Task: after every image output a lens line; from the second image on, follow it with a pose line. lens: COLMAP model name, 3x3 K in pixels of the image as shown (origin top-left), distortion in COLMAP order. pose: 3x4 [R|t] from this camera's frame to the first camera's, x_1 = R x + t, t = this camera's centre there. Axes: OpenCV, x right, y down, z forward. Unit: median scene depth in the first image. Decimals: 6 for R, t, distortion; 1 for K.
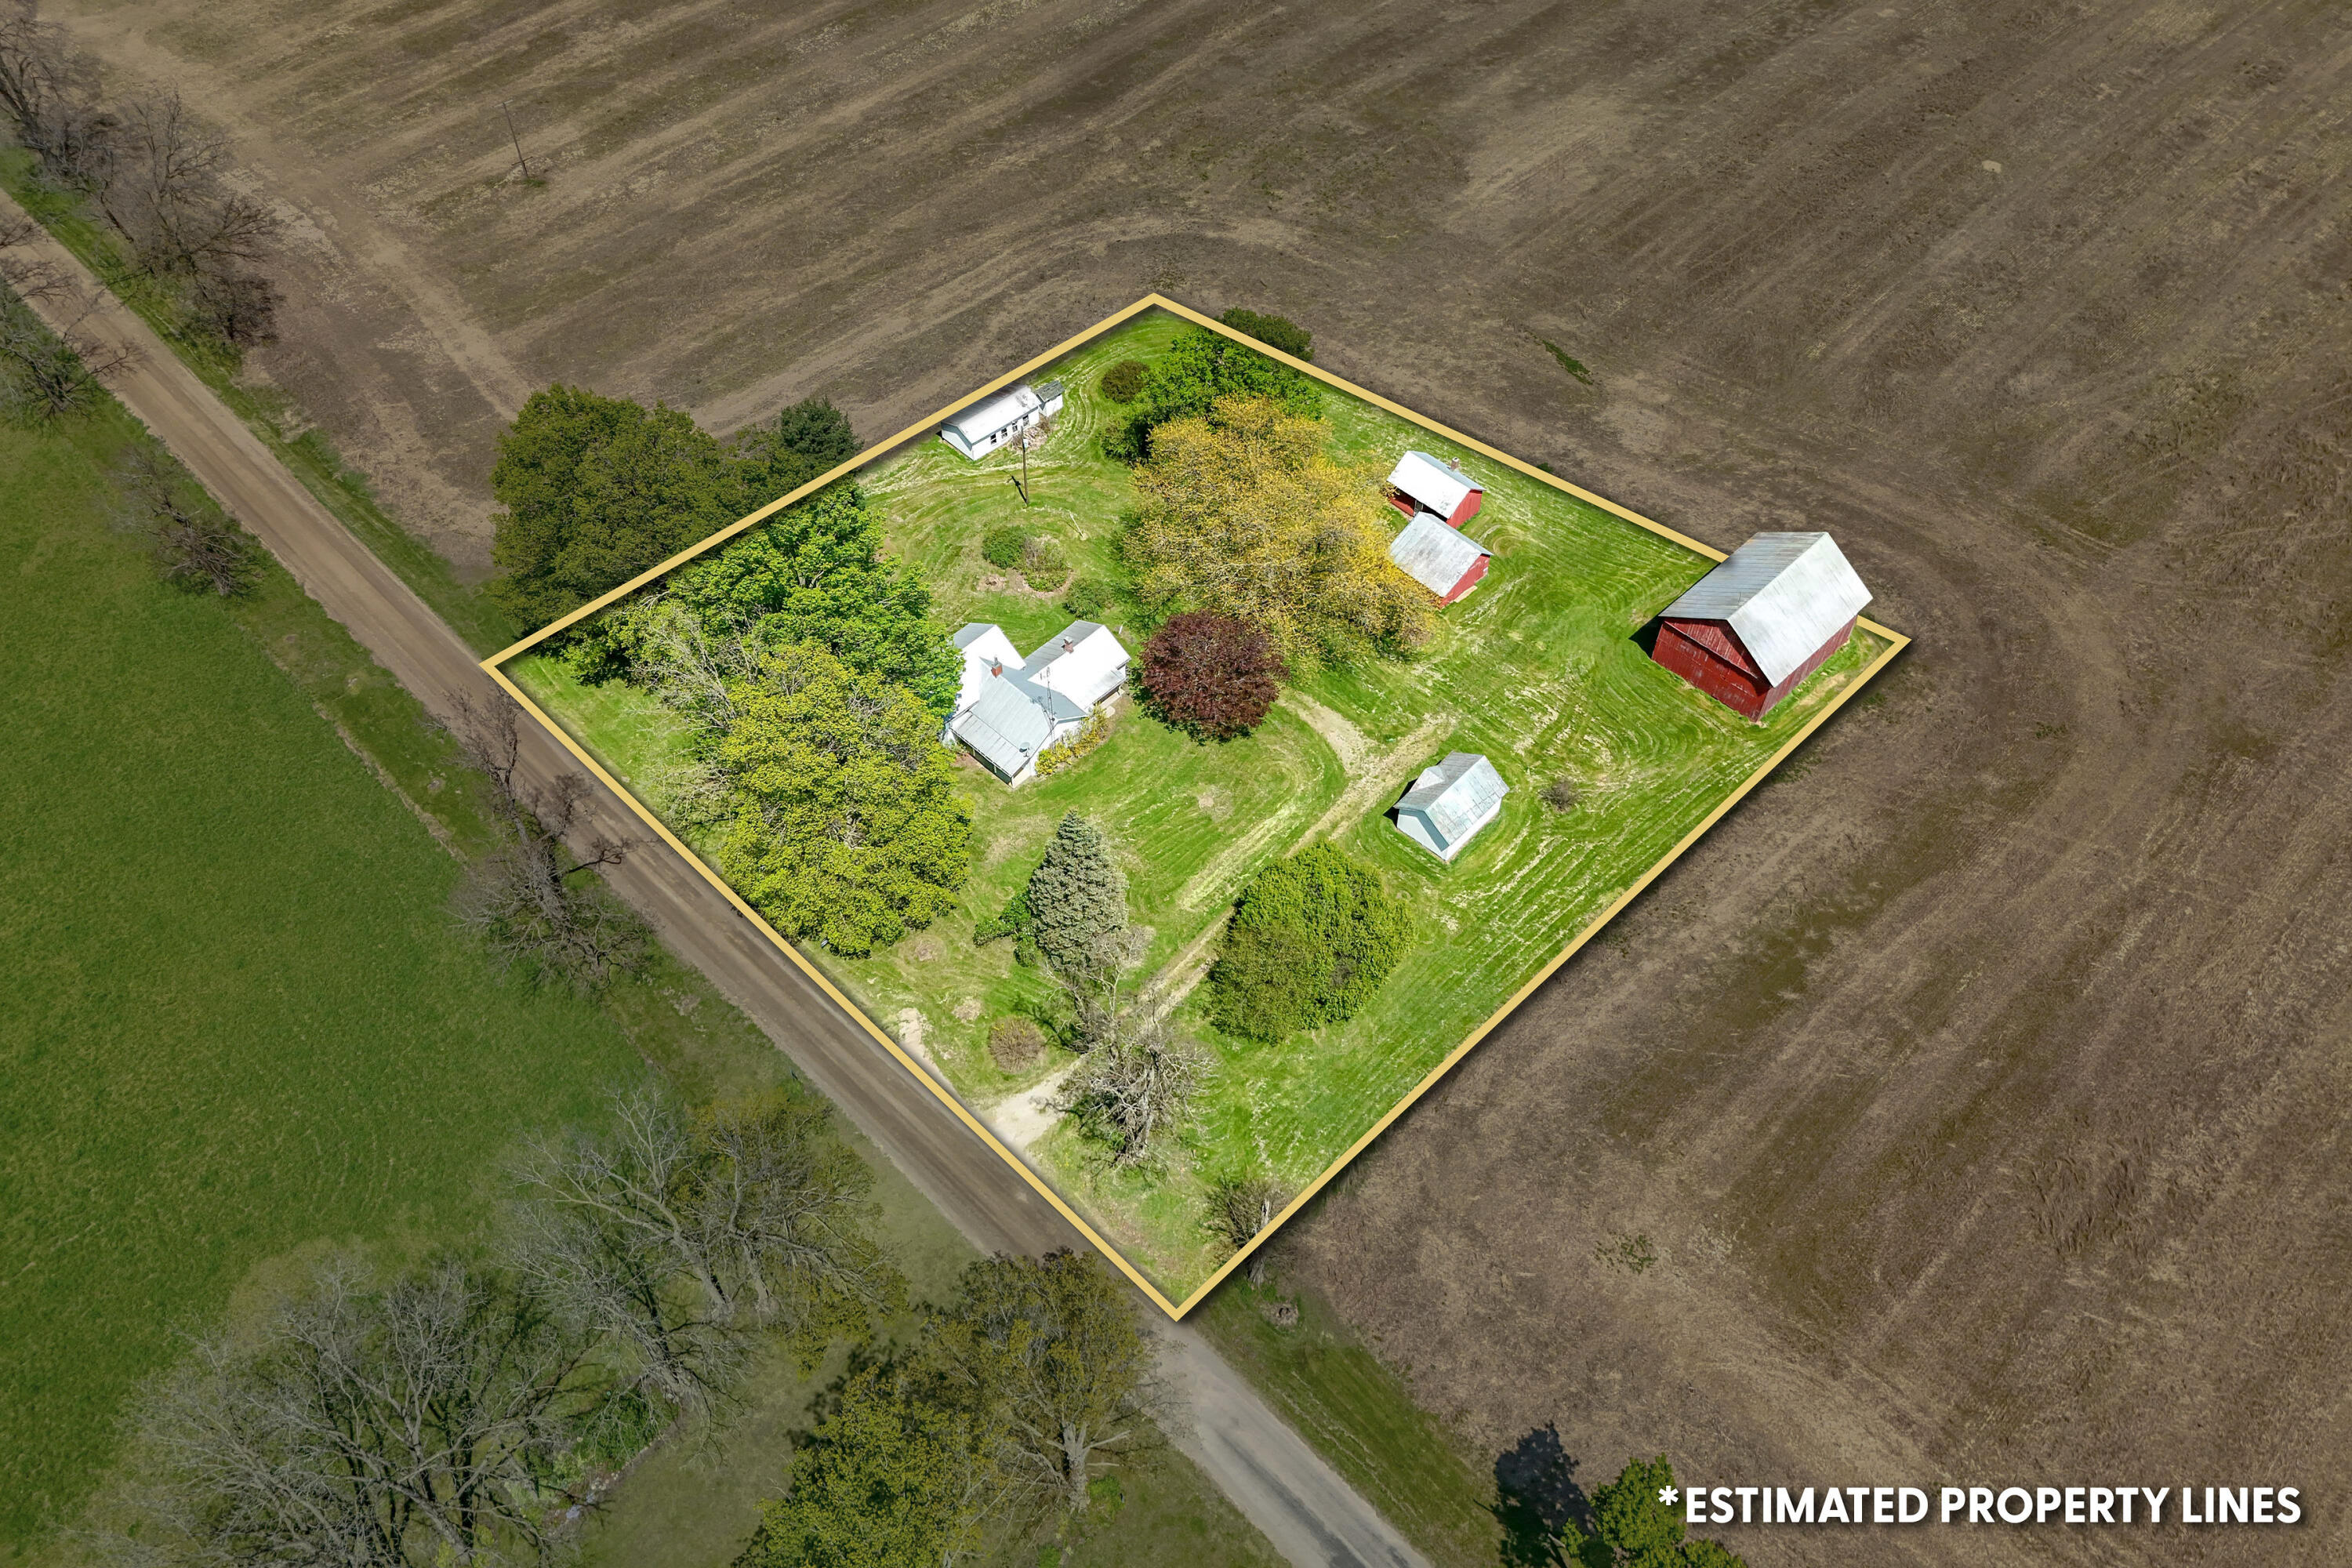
lens RADIAL K [[1735.8, 0, 1183.3], [0, 1735.8, 726.9], [0, 0, 1]] dist [0.077048, -0.068526]
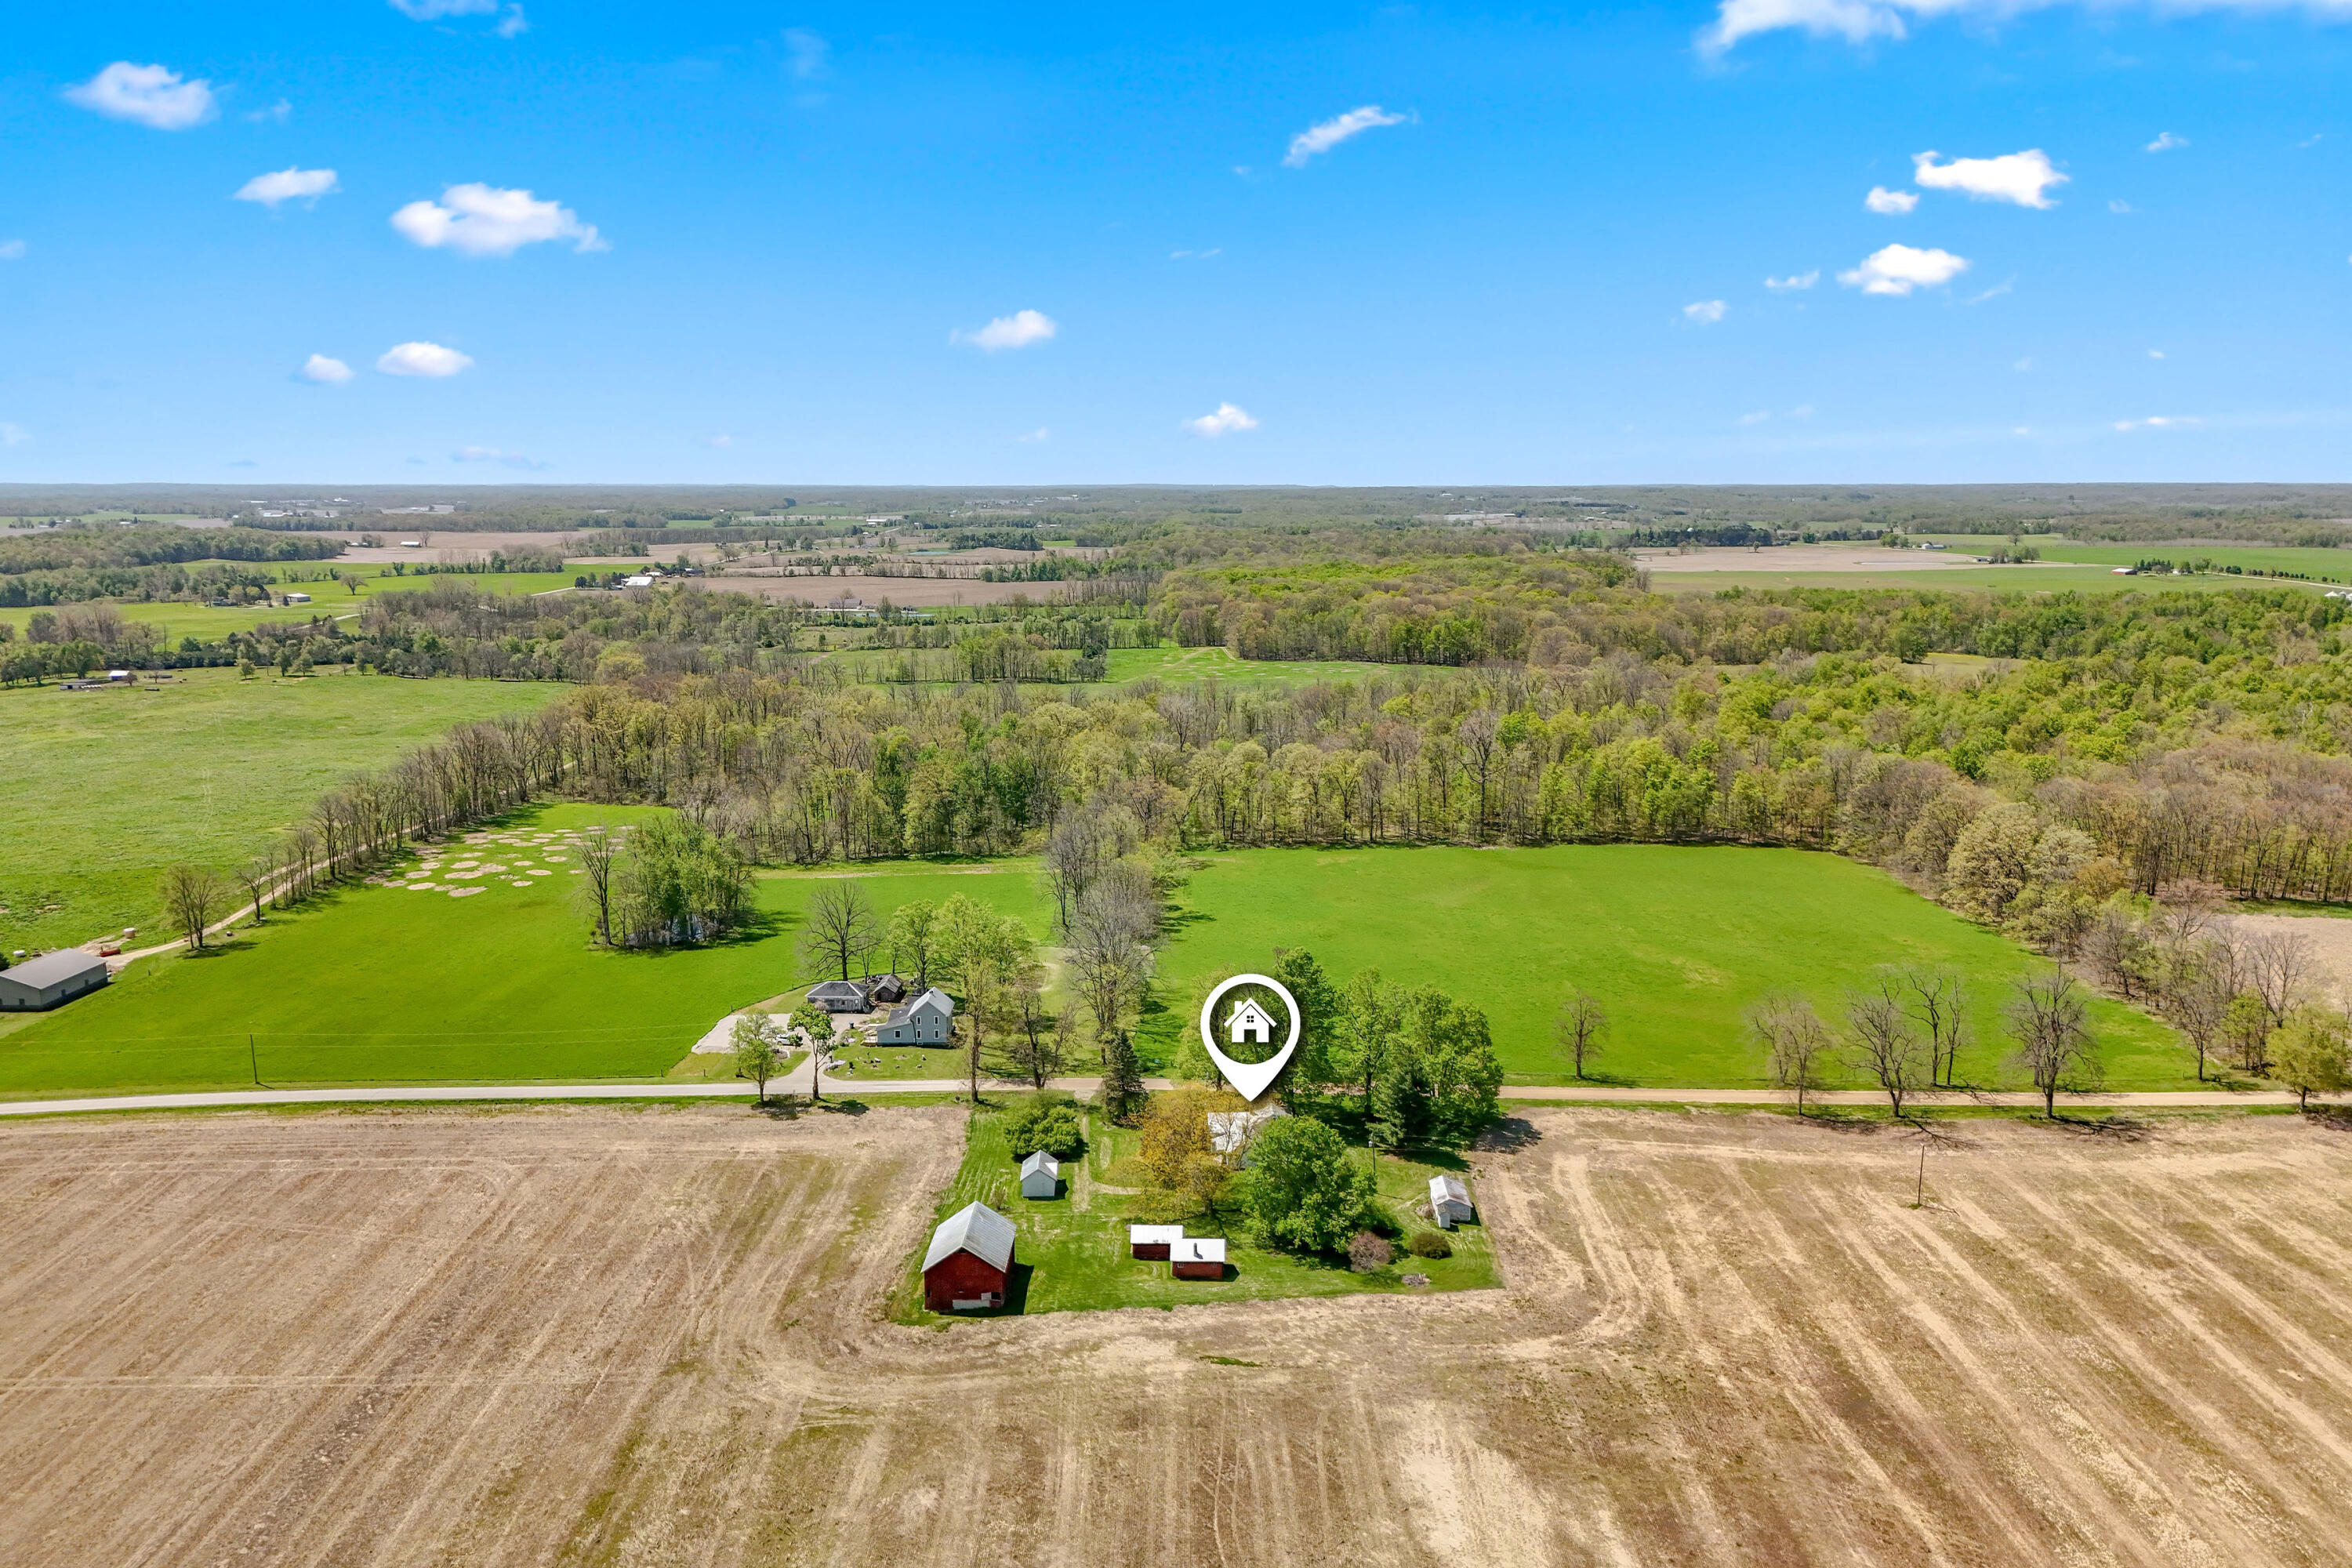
lens RADIAL K [[1735.8, 0, 1183.3], [0, 1735.8, 726.9], [0, 0, 1]] dist [0.077048, -0.068526]
pose [[-0.710659, 0.110448, -0.694813, 1.050789], [-0.527070, 0.570581, 0.629790, -1.222827], [0.466006, 0.813780, -0.347275, 1.042769]]
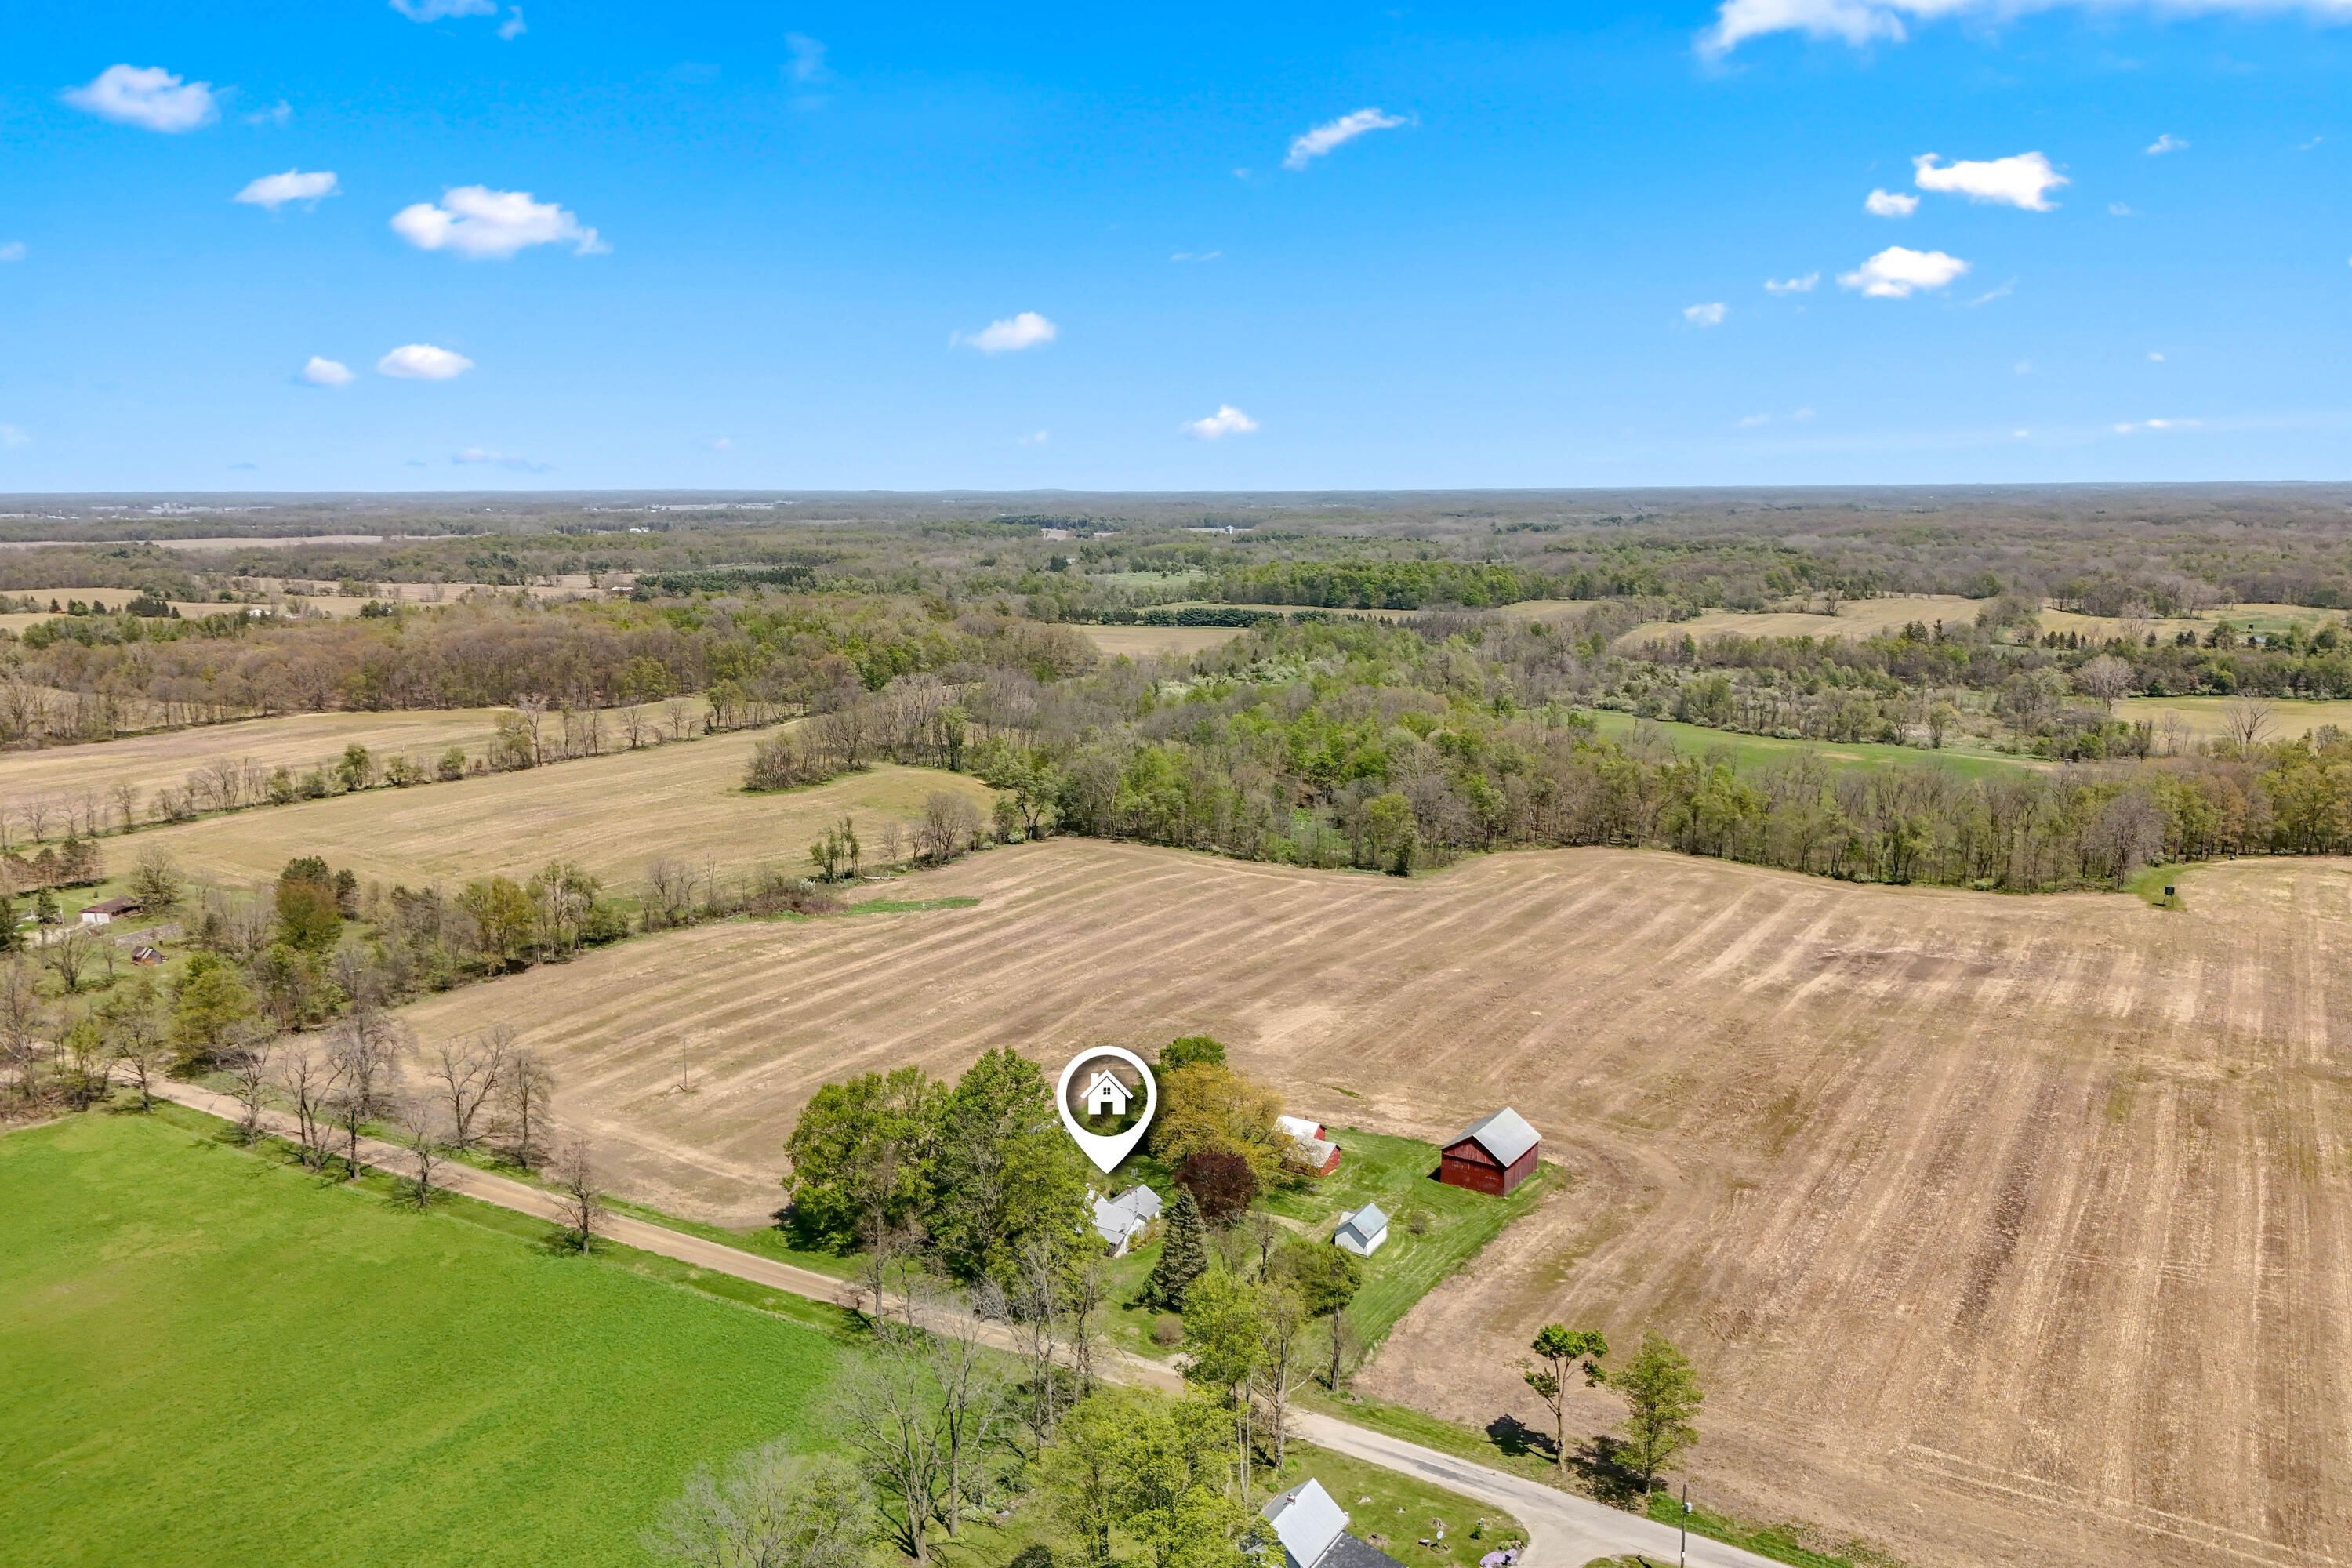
lens RADIAL K [[1728.2, 0, 1180.3], [0, 1728.2, 775.7], [0, 0, 1]] dist [0.127452, -0.182976]
pose [[0.973185, -0.035581, 0.227253, -0.329632], [0.172143, 0.767949, -0.616945, 0.595933], [-0.152567, 0.639522, 0.753482, -0.498733]]
